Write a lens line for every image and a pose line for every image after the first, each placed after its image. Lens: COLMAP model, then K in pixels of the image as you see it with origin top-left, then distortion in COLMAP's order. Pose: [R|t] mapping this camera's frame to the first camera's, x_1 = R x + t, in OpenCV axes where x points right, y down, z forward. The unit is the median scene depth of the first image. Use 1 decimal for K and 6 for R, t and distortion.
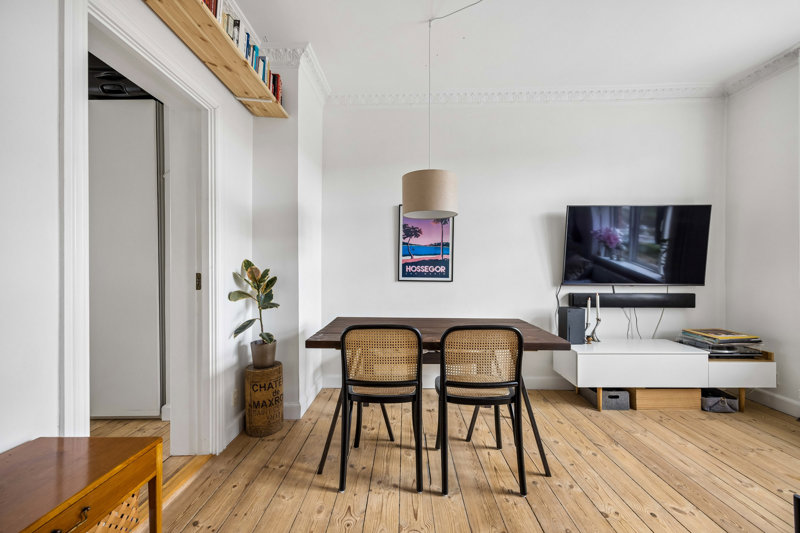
lens RADIAL K [[313.1, 0, 399.4], [0, 313.1, 271.1], [0, 0, 1]] dist [0.000662, -0.000018]
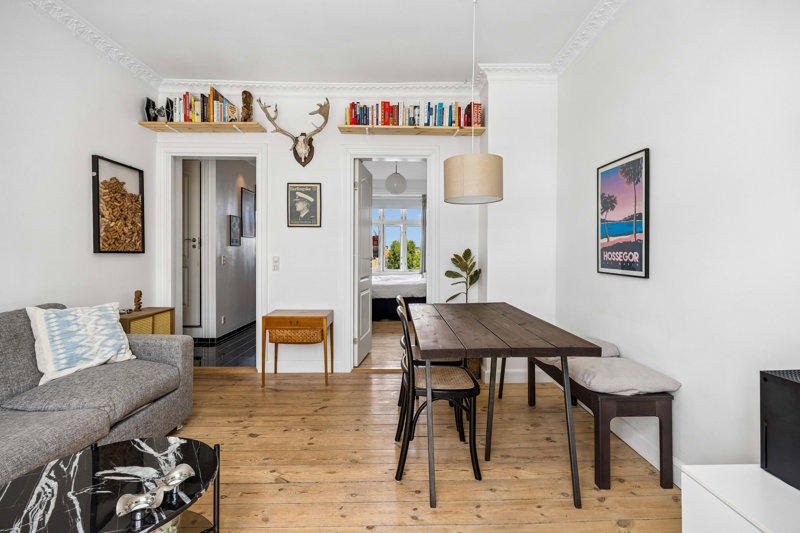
lens RADIAL K [[377.0, 0, 400.0], [0, 377.0, 266.5], [0, 0, 1]] dist [0.000179, 0.000132]
pose [[0.034540, 0.031994, -0.998891, 0.866267], [-0.005008, 0.999480, 0.031840, -0.008677], [0.999391, 0.003903, 0.034682, 0.508138]]
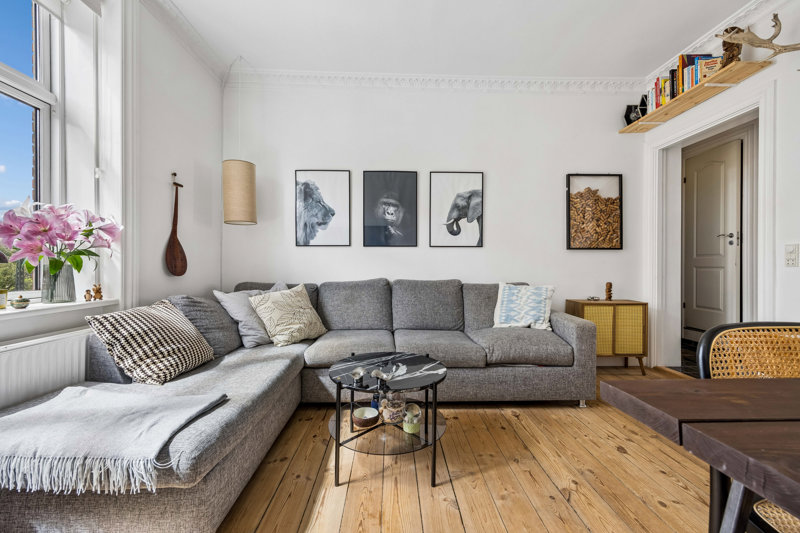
lens RADIAL K [[313.1, 0, 399.4], [0, 313.1, 271.1], [0, 0, 1]] dist [0.000662, -0.000018]
pose [[-0.999284, -0.000003, -0.037832, 0.456905], [-0.000590, 0.999880, 0.015485, 0.049978], [0.037828, 0.015496, -0.999164, 0.795411]]
